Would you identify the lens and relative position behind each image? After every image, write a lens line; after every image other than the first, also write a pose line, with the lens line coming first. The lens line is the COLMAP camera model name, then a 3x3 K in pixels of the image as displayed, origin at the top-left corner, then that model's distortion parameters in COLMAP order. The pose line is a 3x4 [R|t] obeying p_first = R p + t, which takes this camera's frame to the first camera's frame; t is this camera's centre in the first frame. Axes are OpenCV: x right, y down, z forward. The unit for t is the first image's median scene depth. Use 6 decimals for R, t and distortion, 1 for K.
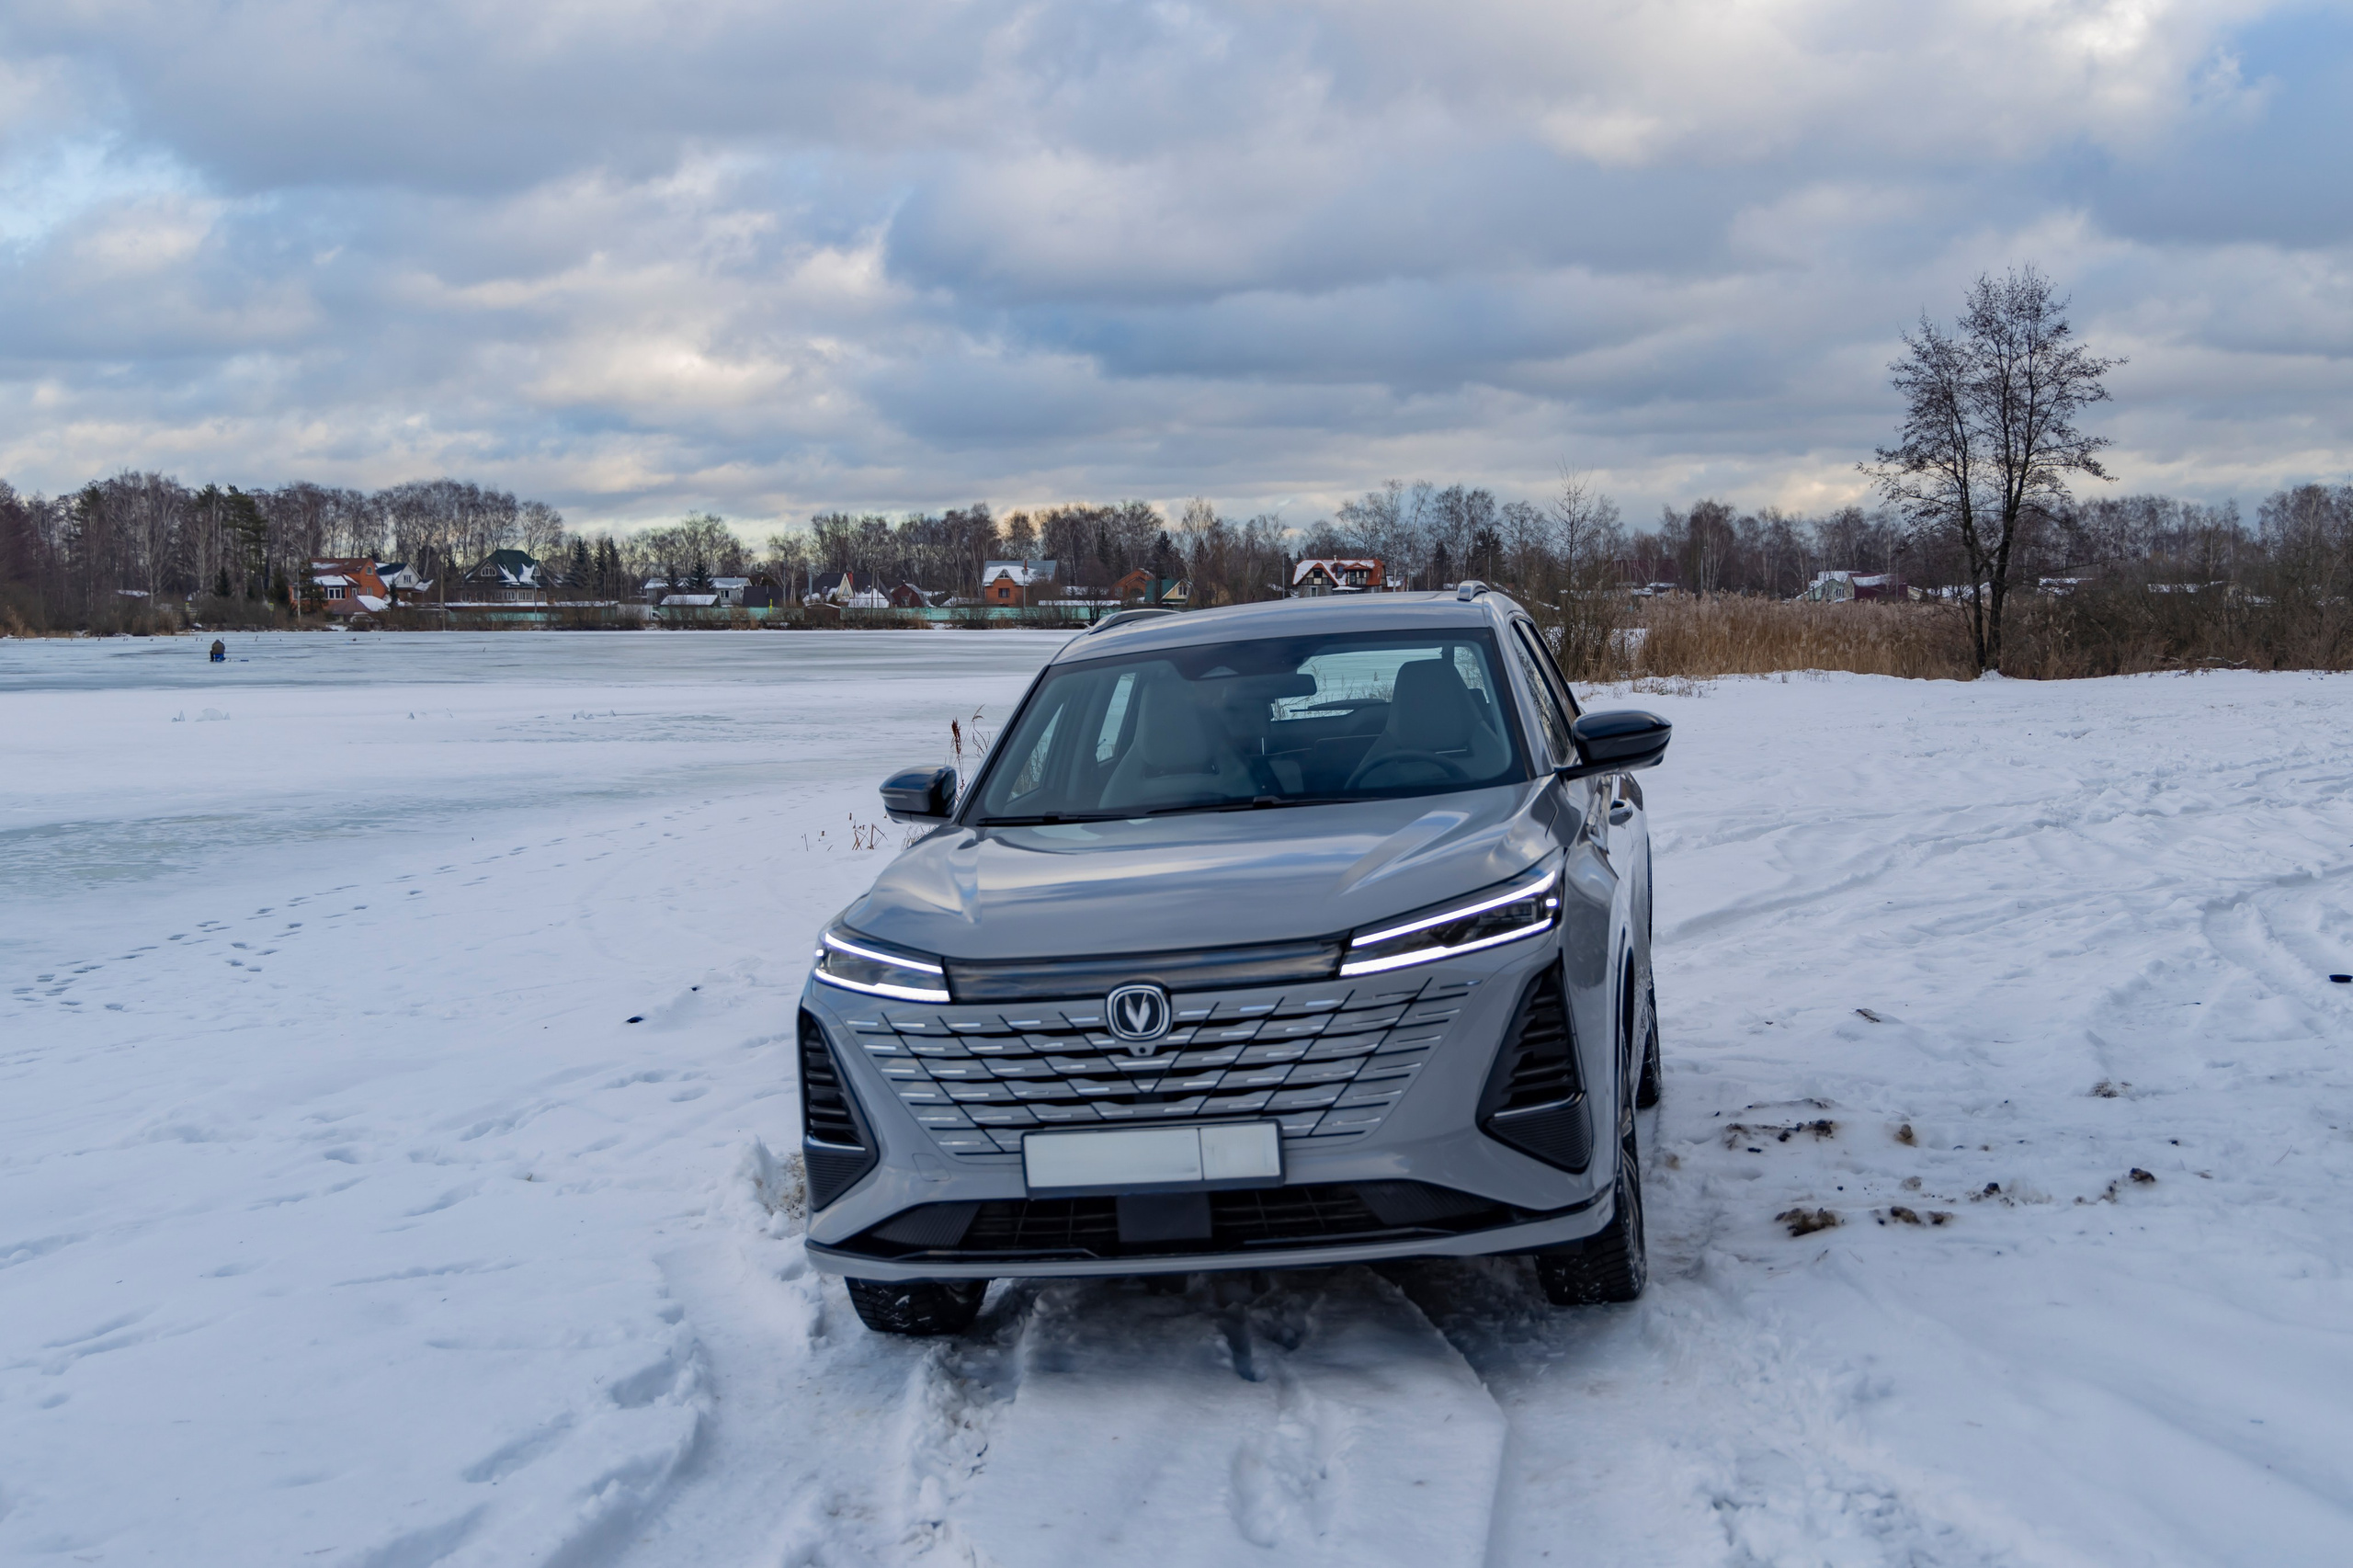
lens RADIAL K [[5287.5, 0, 1176.5], [0, 5287.5, 784.0], [0, 0, 1]] dist [0.034207, 0.028479]
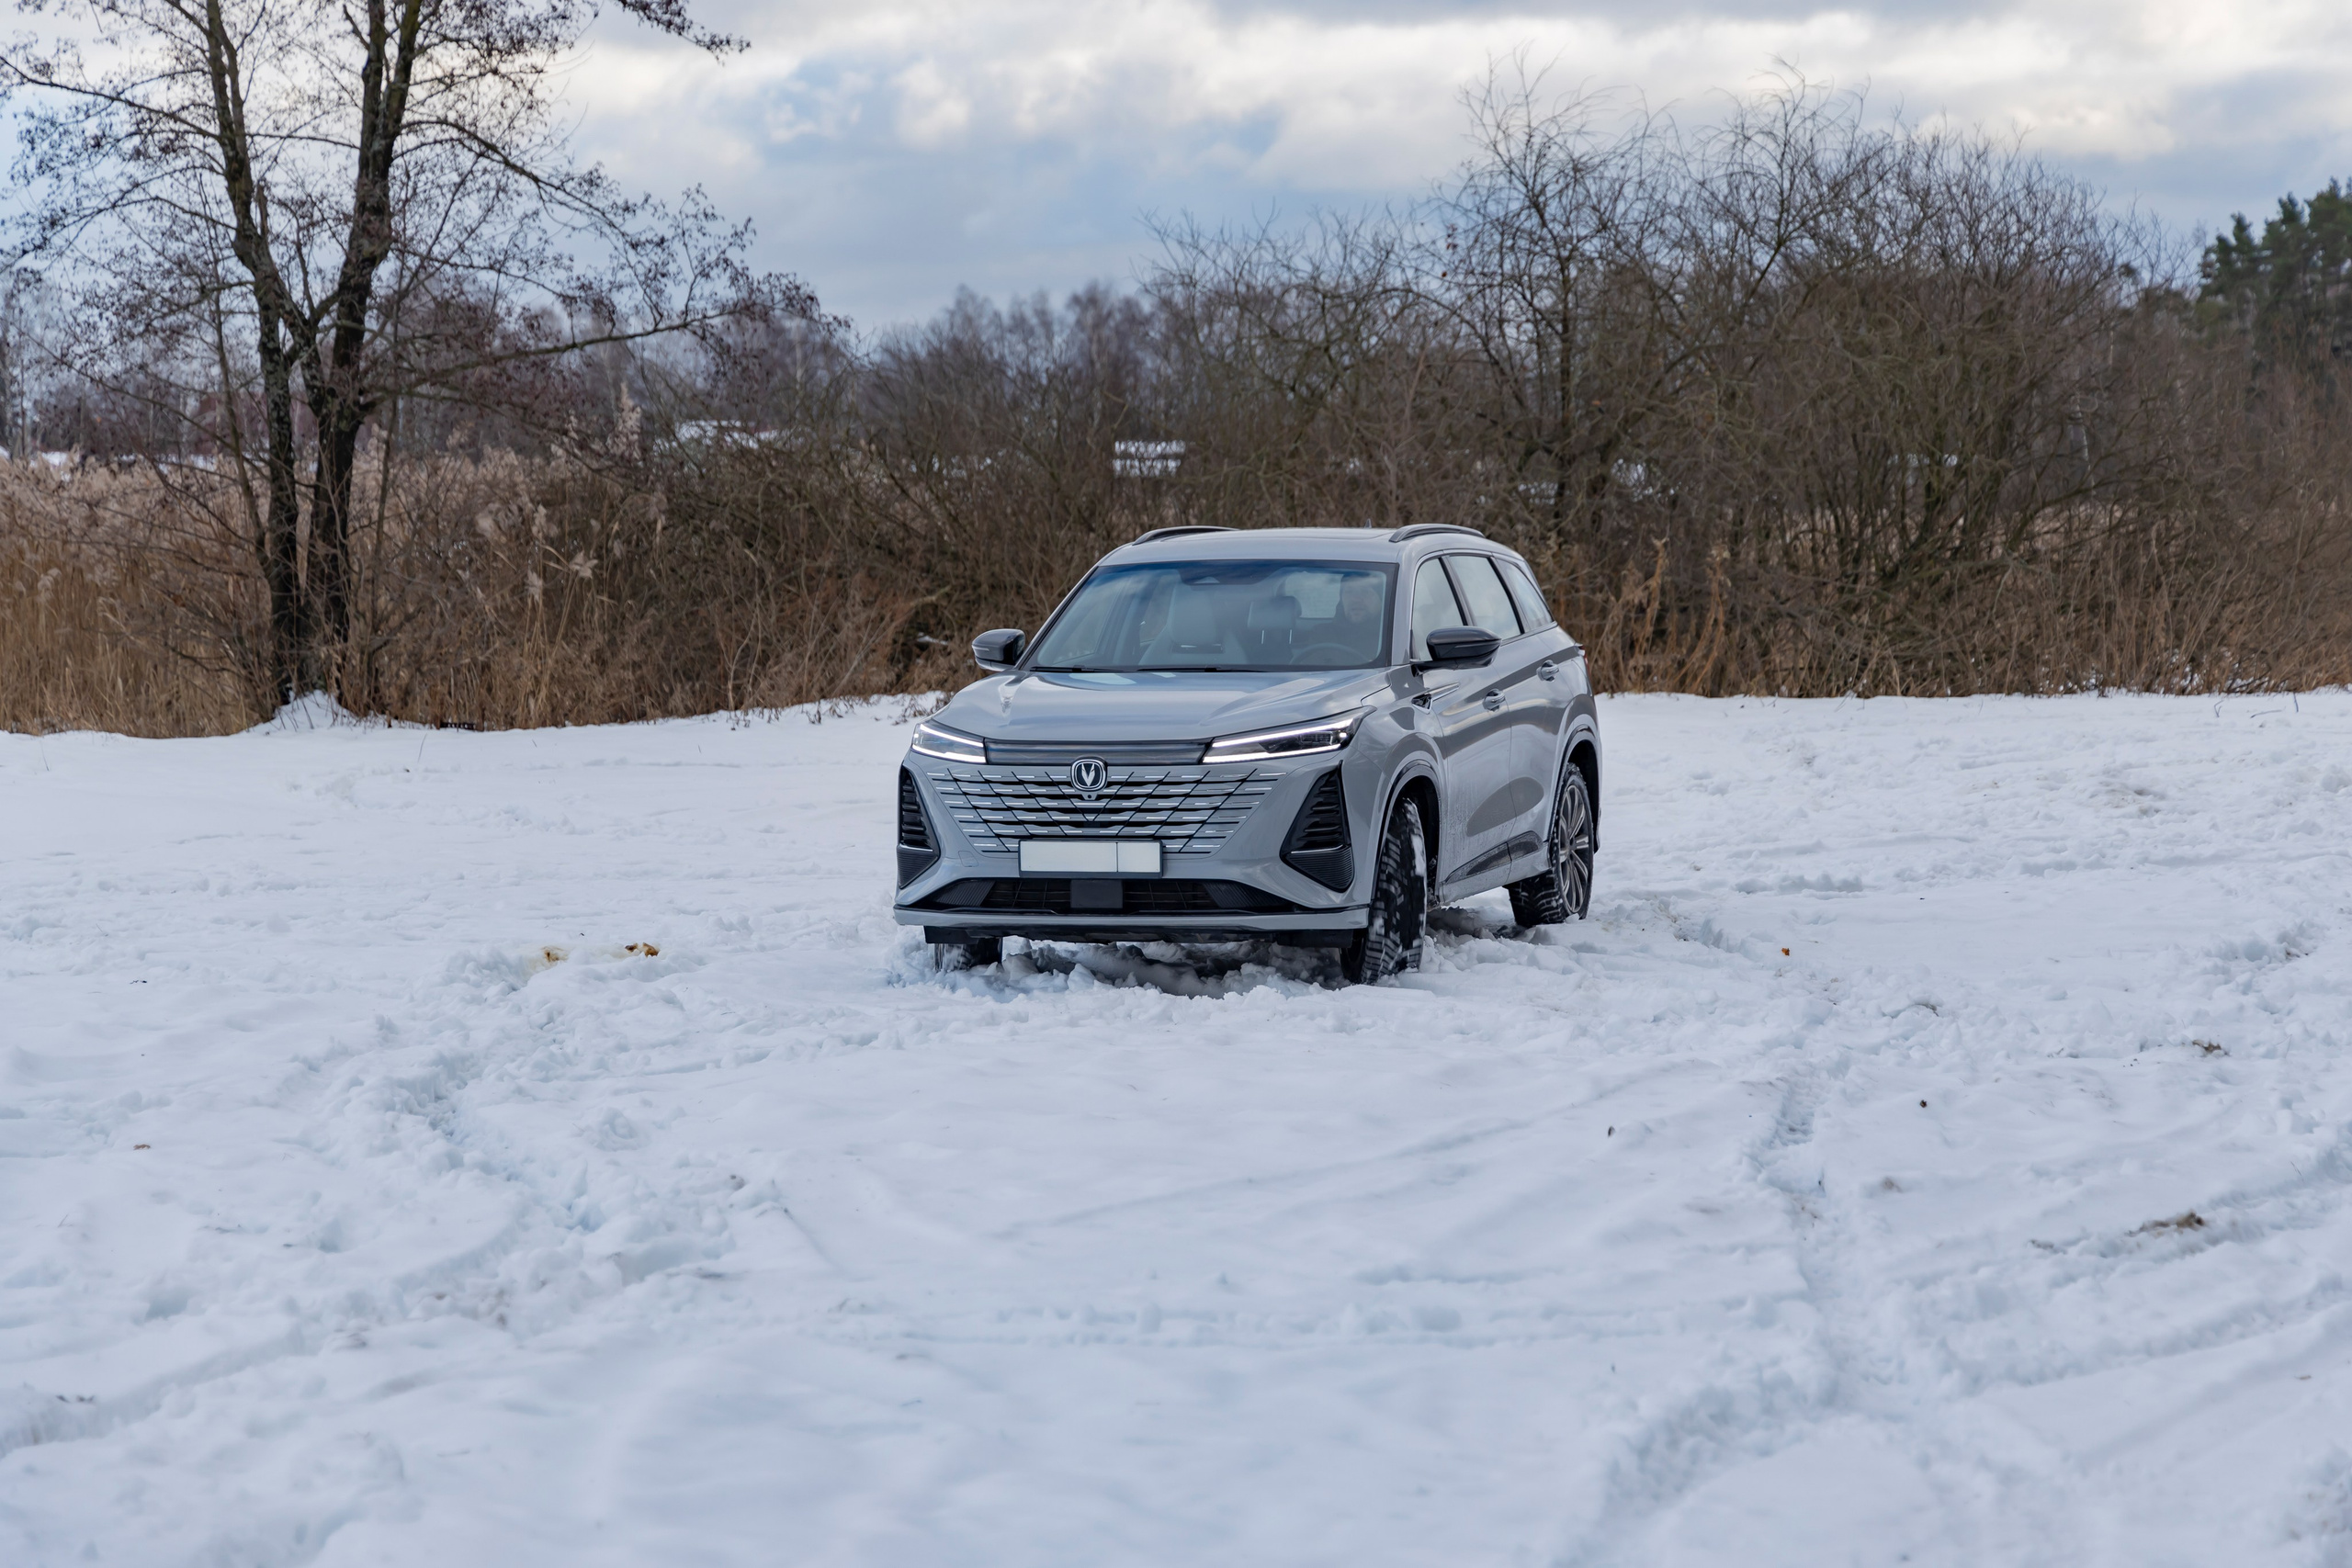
lens RADIAL K [[5357.0, 0, 1176.0], [0, 5357.0, 784.0], [0, 0, 1]] dist [-0.012420, -0.004999]
pose [[0.996470, 0.078878, -0.028734, 0.072303], [-0.078218, 0.996661, 0.023418, 0.002033], [0.030485, -0.021088, 0.999313, -0.773754]]
